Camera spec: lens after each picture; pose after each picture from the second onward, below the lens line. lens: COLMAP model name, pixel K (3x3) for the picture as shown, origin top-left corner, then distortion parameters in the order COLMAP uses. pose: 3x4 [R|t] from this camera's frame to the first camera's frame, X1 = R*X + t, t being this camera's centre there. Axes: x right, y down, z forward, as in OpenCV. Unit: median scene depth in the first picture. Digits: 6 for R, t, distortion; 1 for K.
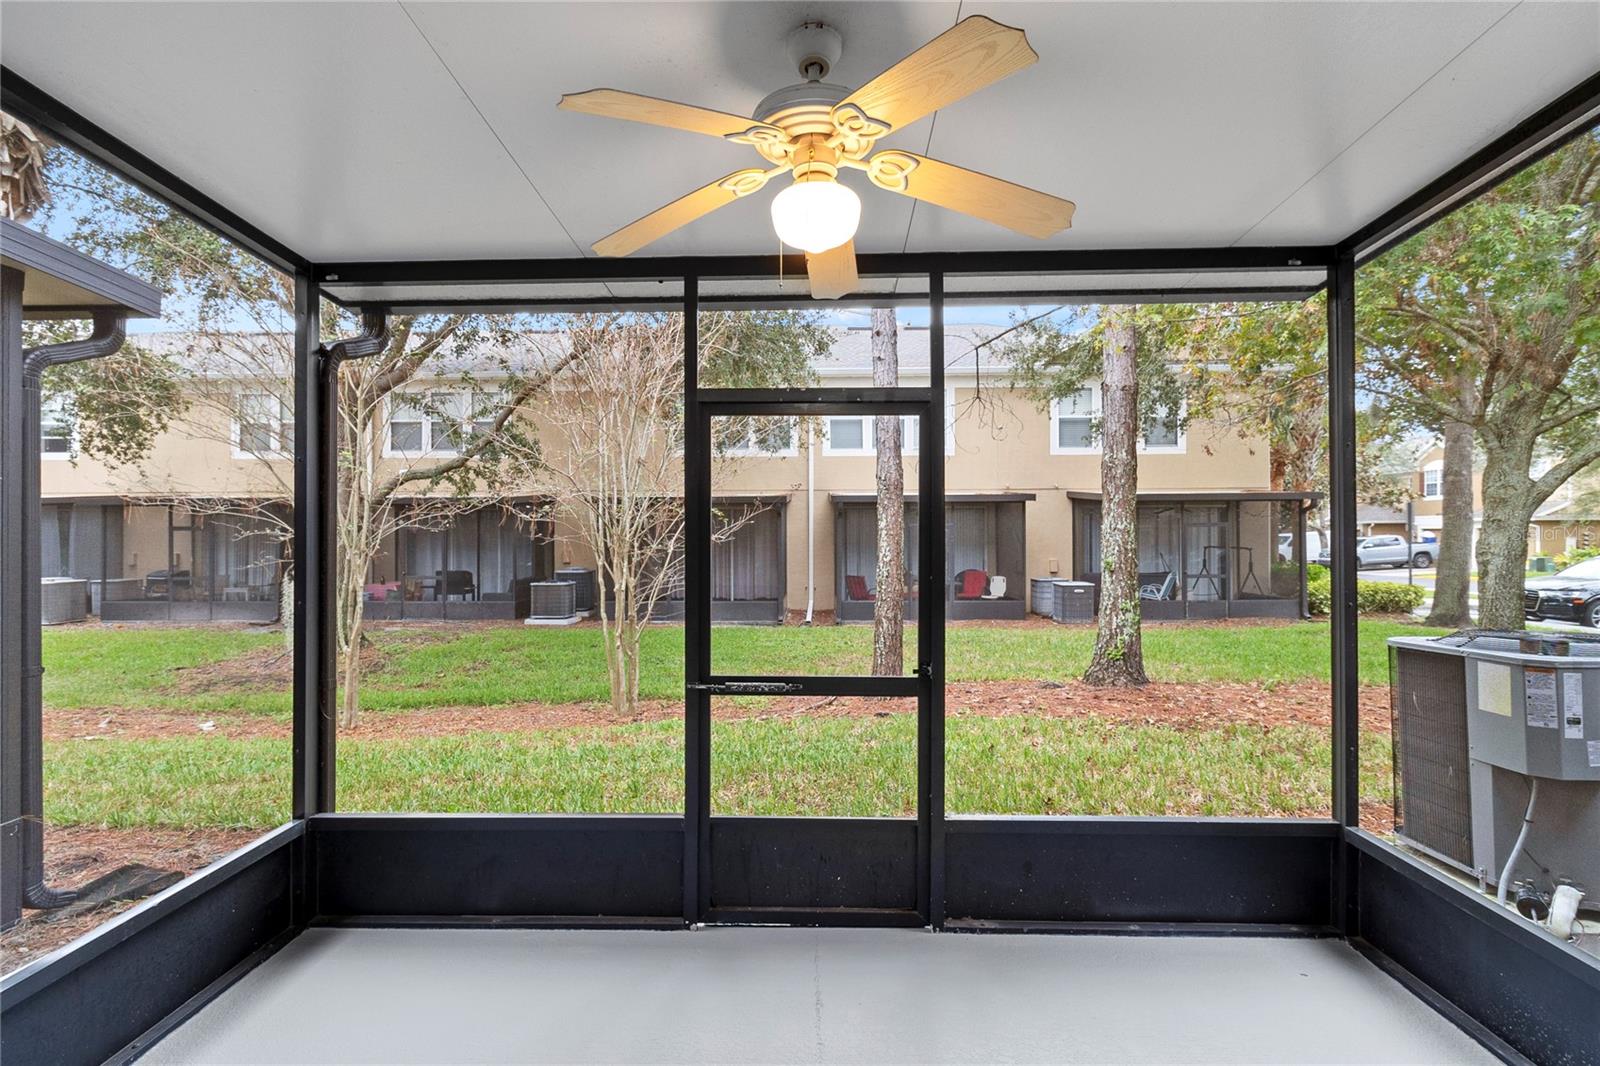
lens RADIAL K [[744.9, 0, 791.5], [0, 744.9, 528.6], [0, 0, 1]] dist [0.002460, 0.000632]
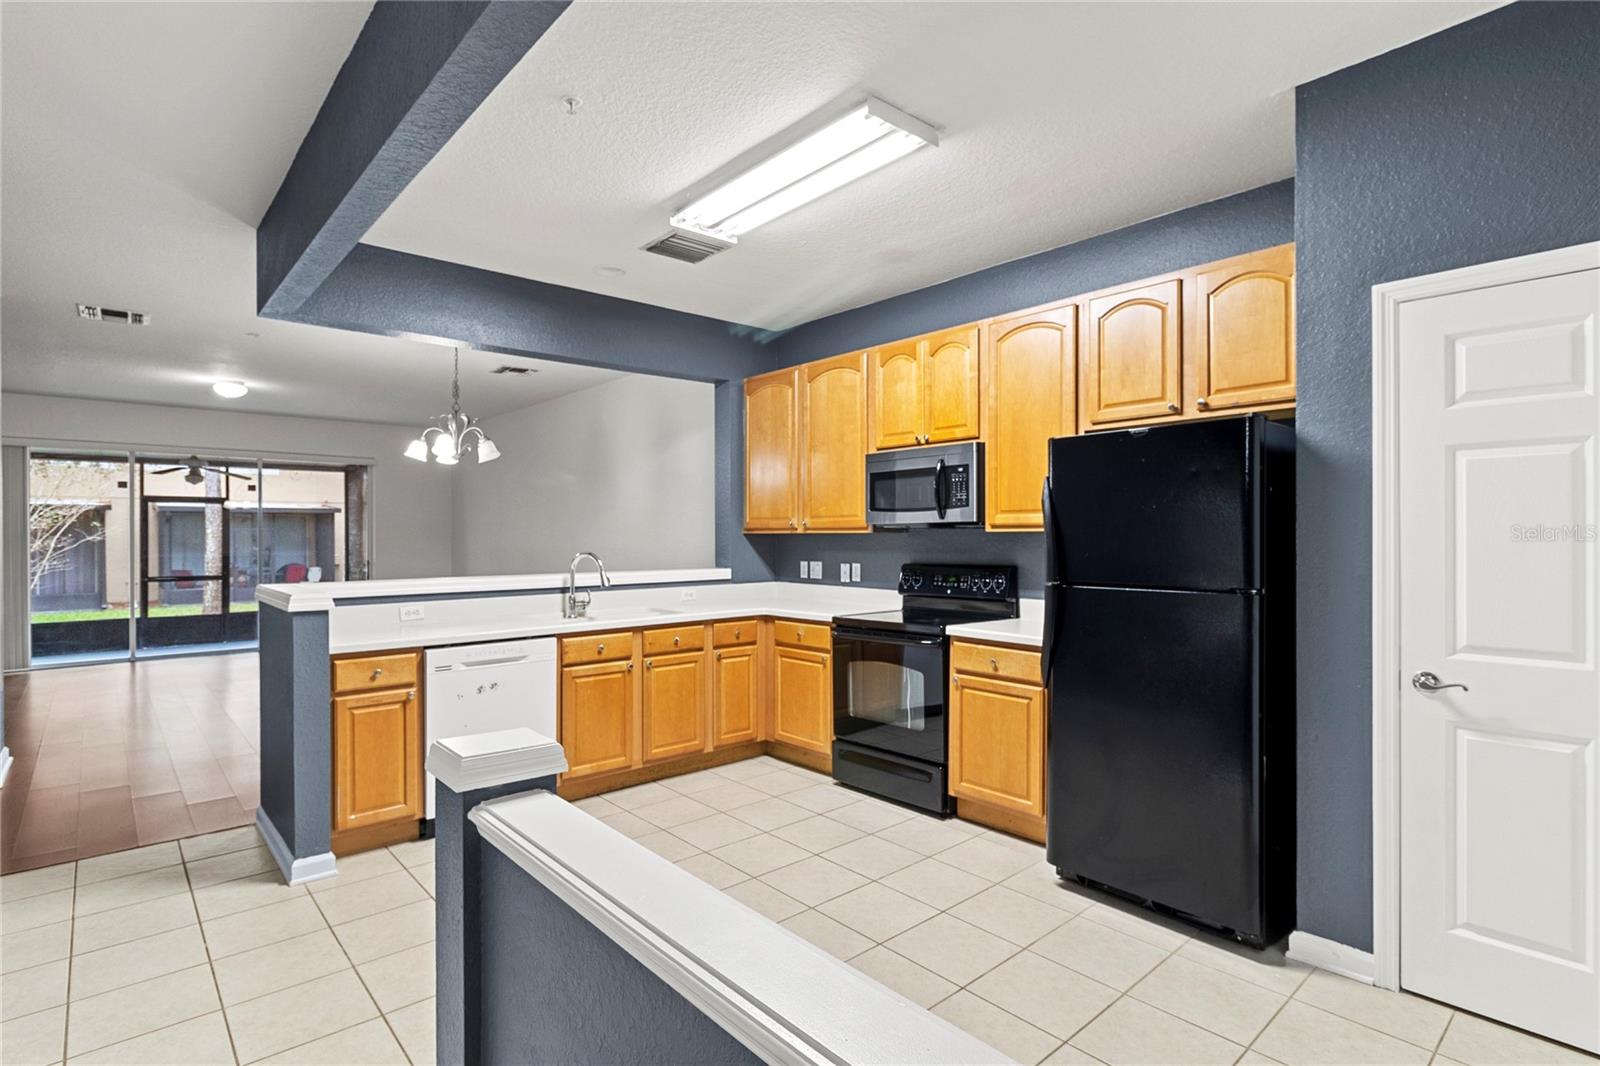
lens RADIAL K [[791.1, 0, 789.1], [0, 791.1, 536.2], [0, 0, 1]] dist [0.006795, -0.001017]
pose [[0.729187, -0.000771, 0.684314, -0.177341], [-0.004821, 0.999969, 0.006263, -0.012524], [-0.684298, -0.007865, 0.729160, -1.437893]]
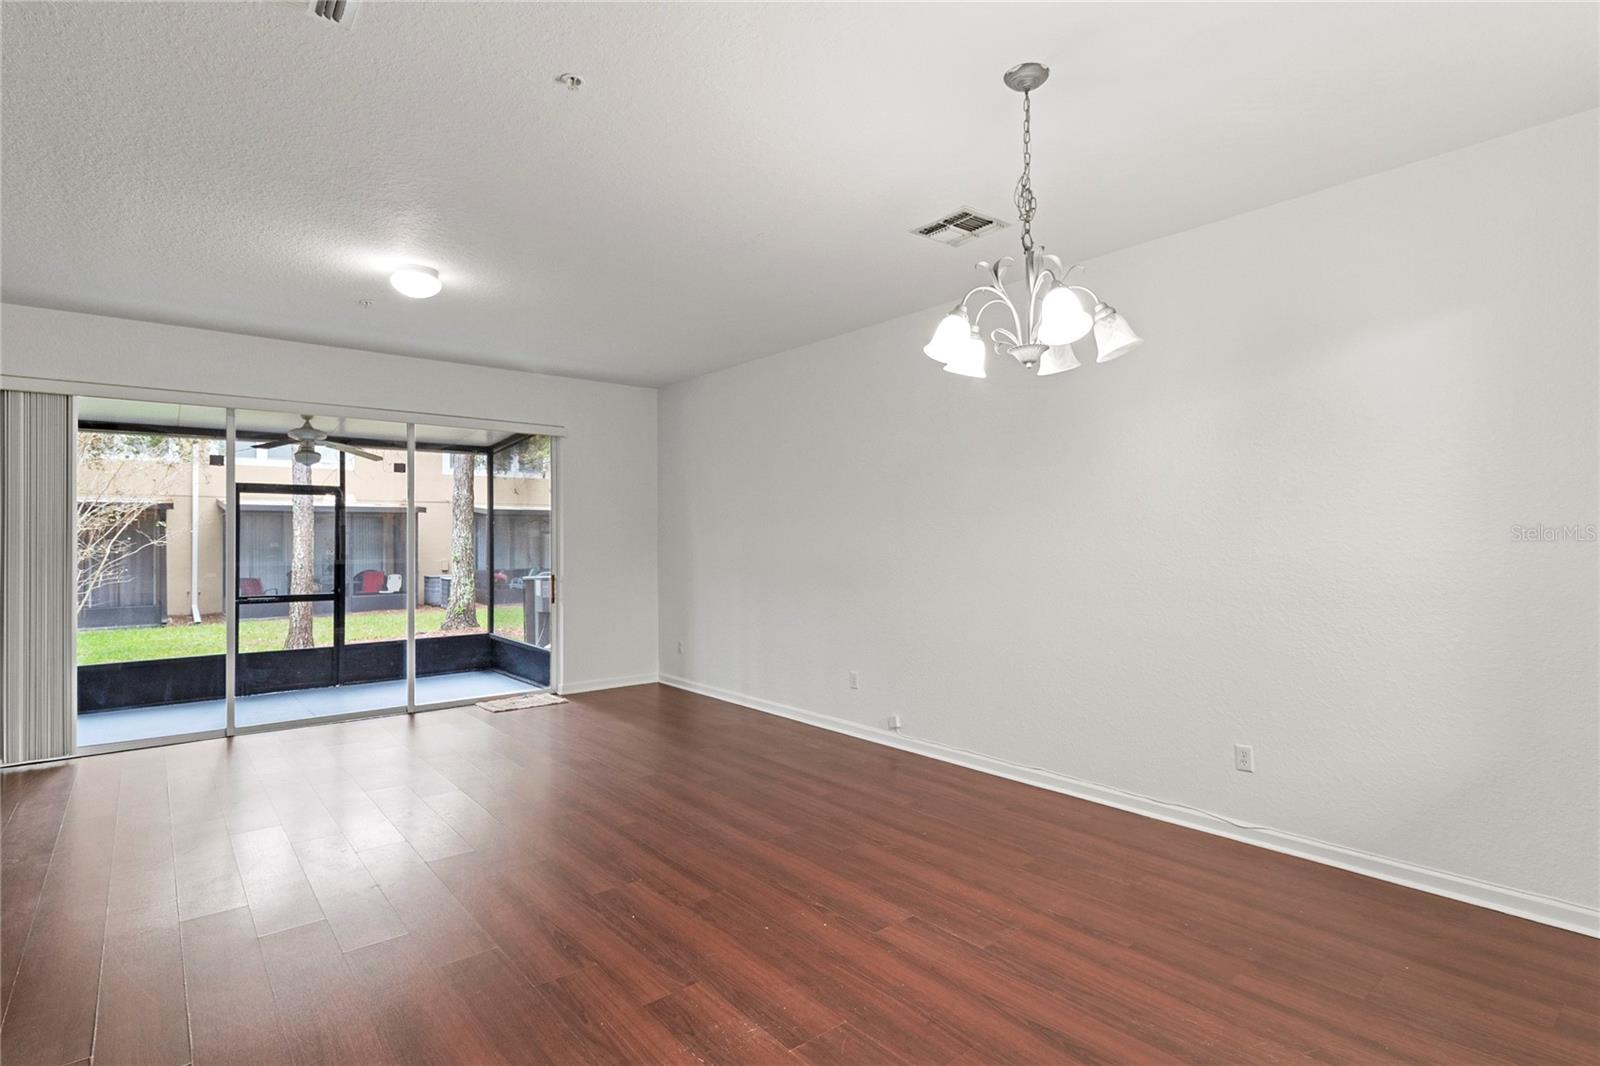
lens RADIAL K [[791.1, 0, 798.8], [0, 791.1, 530.7], [0, 0, 1]] dist [0.006795, -0.001017]
pose [[0.749083, 0.005922, 0.662450, -0.177549], [-0.003948, 0.999982, -0.004476, -0.007857], [-0.662464, 0.000738, 0.749093, -0.850339]]
